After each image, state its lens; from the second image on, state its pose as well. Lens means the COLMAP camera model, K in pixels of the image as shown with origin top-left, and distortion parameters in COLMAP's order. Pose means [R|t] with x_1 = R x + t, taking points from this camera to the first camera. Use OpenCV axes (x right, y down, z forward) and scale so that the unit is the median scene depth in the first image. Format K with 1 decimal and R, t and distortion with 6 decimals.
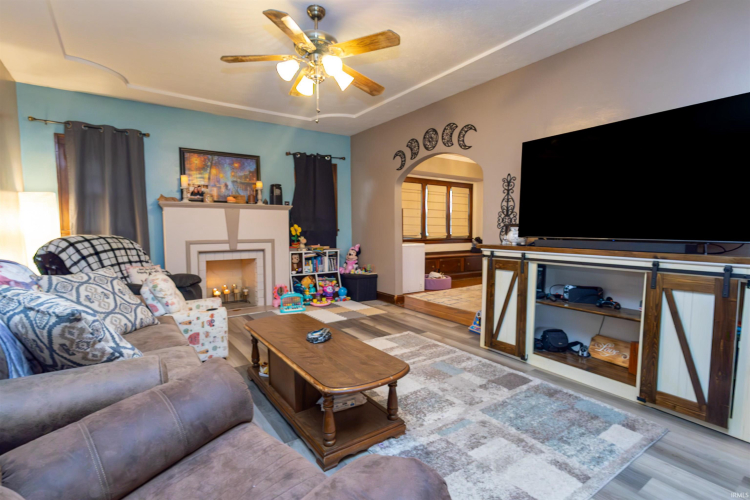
lens RADIAL K [[361.5, 0, 375.0], [0, 361.5, 250.0], [0, 0, 1]] dist [-0.000020, 0.000046]
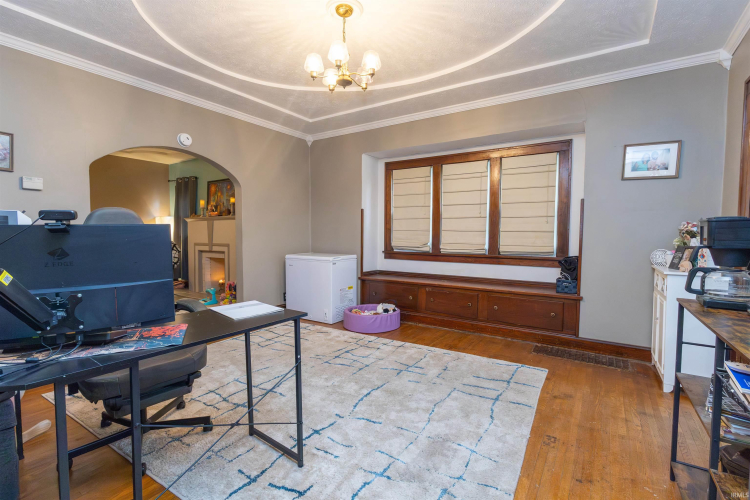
lens RADIAL K [[348.6, 0, 373.6], [0, 348.6, 251.1], [0, 0, 1]] dist [0.004454, 0.000728]
pose [[0.361743, 0.047545, -0.931065, 1.202875], [-0.058239, 0.997901, 0.028330, -0.081720], [0.930457, 0.043976, 0.363753, 1.244905]]
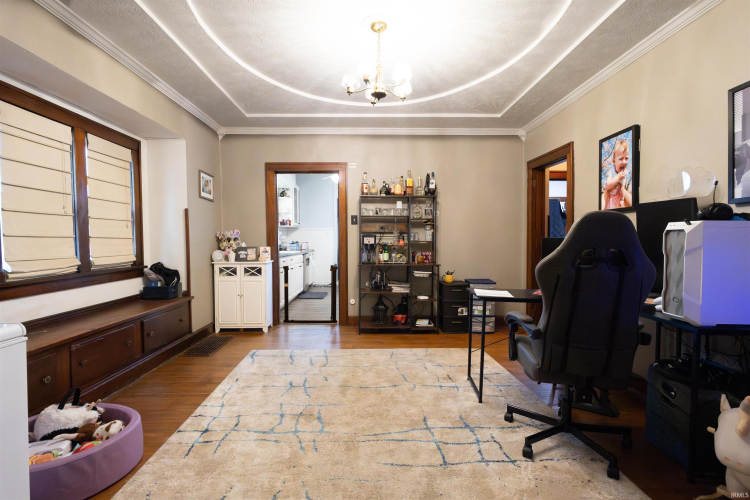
lens RADIAL K [[374.5, 0, 371.1], [0, 374.5, 250.5], [0, 0, 1]] dist [-0.002420, -0.000302]
pose [[0.567383, -0.028758, 0.822952, 0.112179], [0.052677, 0.998611, -0.001422, -0.074472], [-0.821767, 0.044158, 0.568110, 1.058731]]
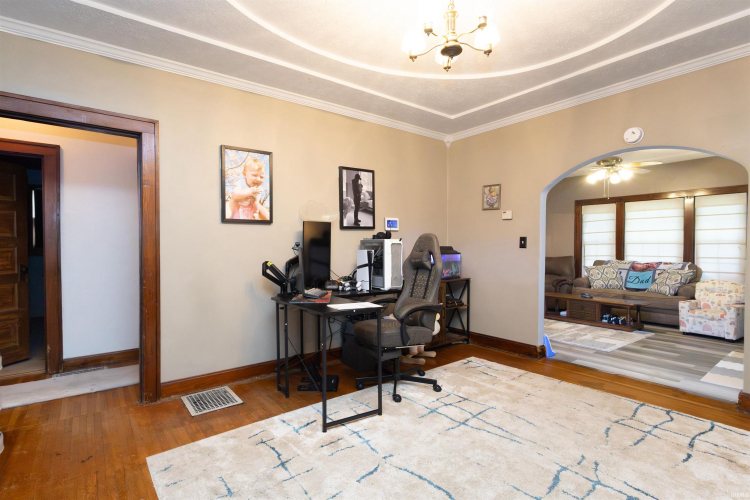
lens RADIAL K [[374.5, 0, 371.1], [0, 374.5, 250.5], [0, 0, 1]] dist [-0.002420, -0.000302]
pose [[-0.999198, -0.003522, -0.039884, 0.759805], [-0.006428, 0.997313, 0.072977, -0.126122], [0.039520, 0.073175, -0.996536, 1.862737]]
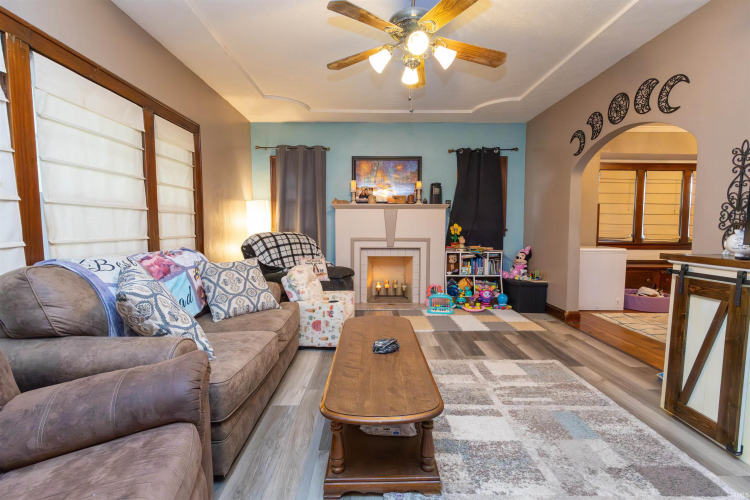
lens RADIAL K [[348.6, 0, 373.6], [0, 348.6, 251.1], [0, 0, 1]] dist [0.004454, 0.000728]
pose [[0.826002, 0.043696, -0.561971, 0.166608], [-0.038914, 0.999033, 0.020483, -0.010140], [0.562322, 0.004949, 0.826903, 0.137131]]
